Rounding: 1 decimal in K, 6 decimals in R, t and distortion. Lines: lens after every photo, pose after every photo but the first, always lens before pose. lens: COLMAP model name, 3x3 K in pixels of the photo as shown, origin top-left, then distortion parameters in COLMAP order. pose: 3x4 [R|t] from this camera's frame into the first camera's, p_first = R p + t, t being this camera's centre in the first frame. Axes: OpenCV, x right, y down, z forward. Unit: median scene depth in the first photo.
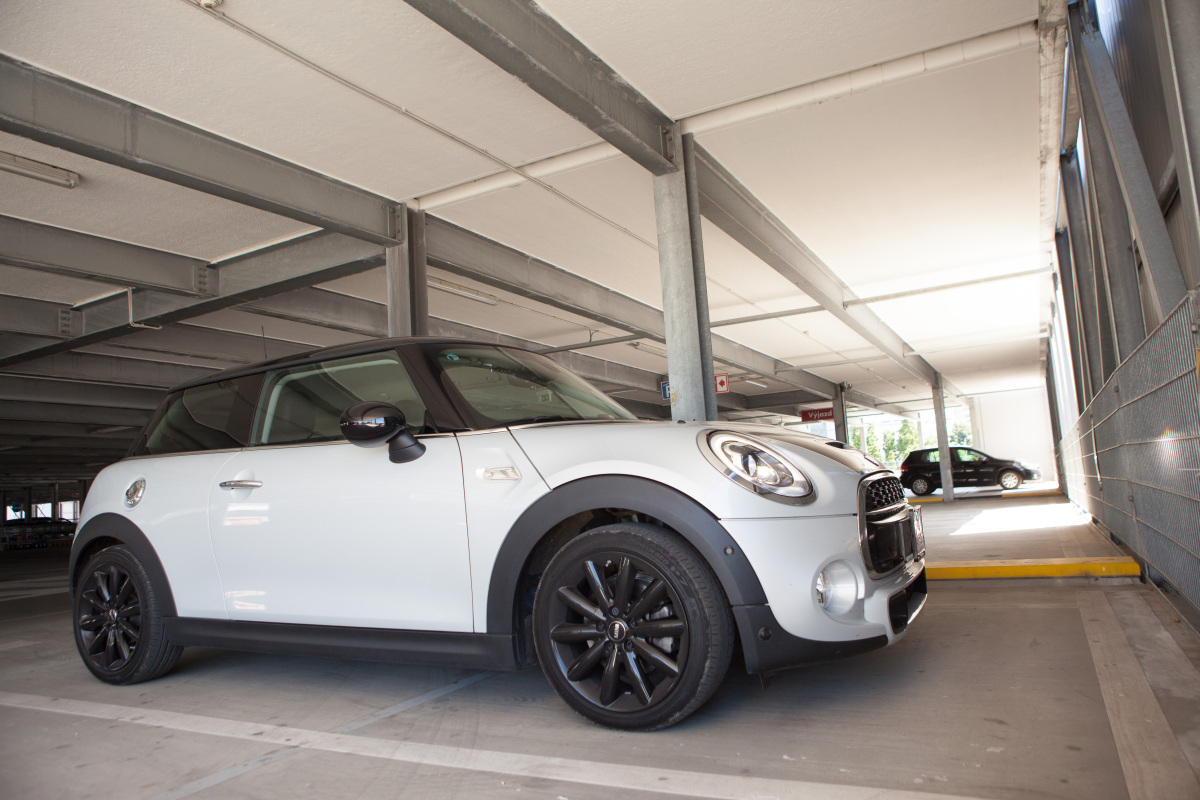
lens RADIAL K [[798.1, 0, 600.0], [0, 798.1, 400.0], [0, 0, 1]] dist [-0.098435, 0.064135]
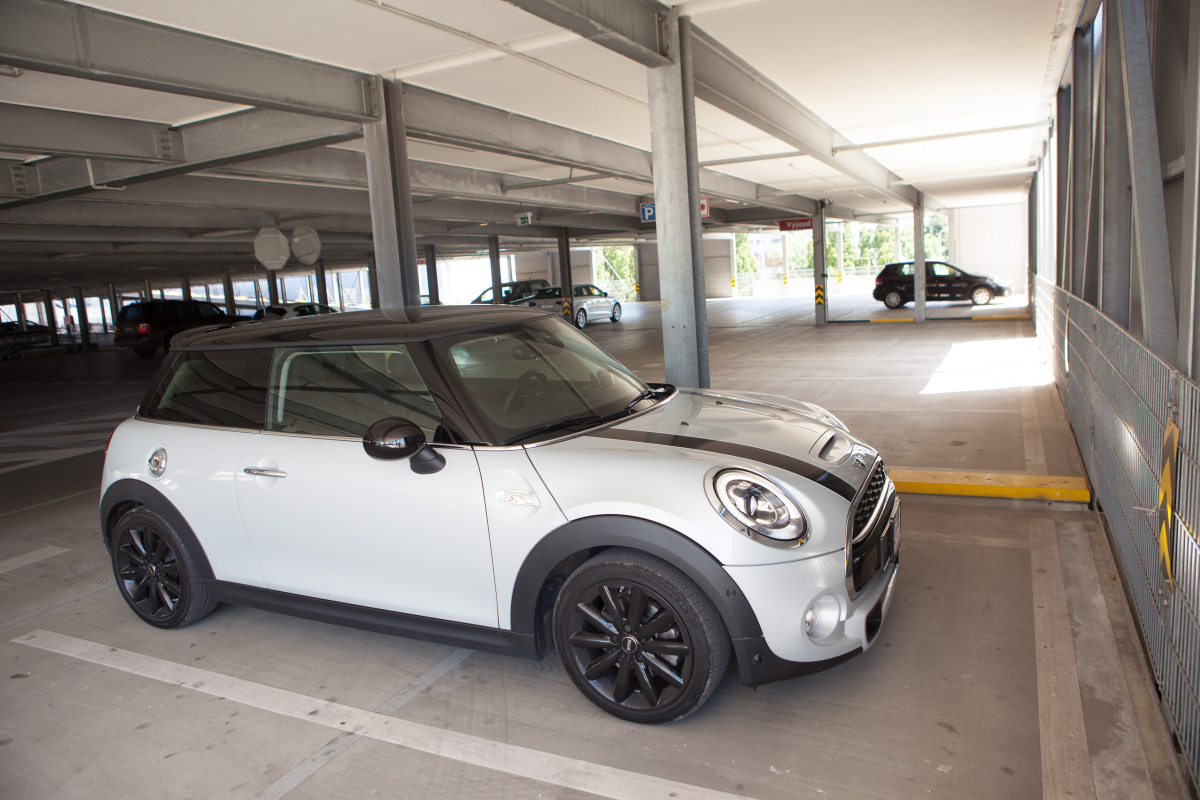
lens RADIAL K [[798.1, 0, 600.0], [0, 798.1, 400.0], [0, 0, 1]] dist [-0.098435, 0.064135]
pose [[0.999466, -0.006803, 0.031963, -0.035138], [-0.001487, 0.967605, 0.252464, -0.217014], [-0.032645, -0.252377, 0.967078, -0.009999]]
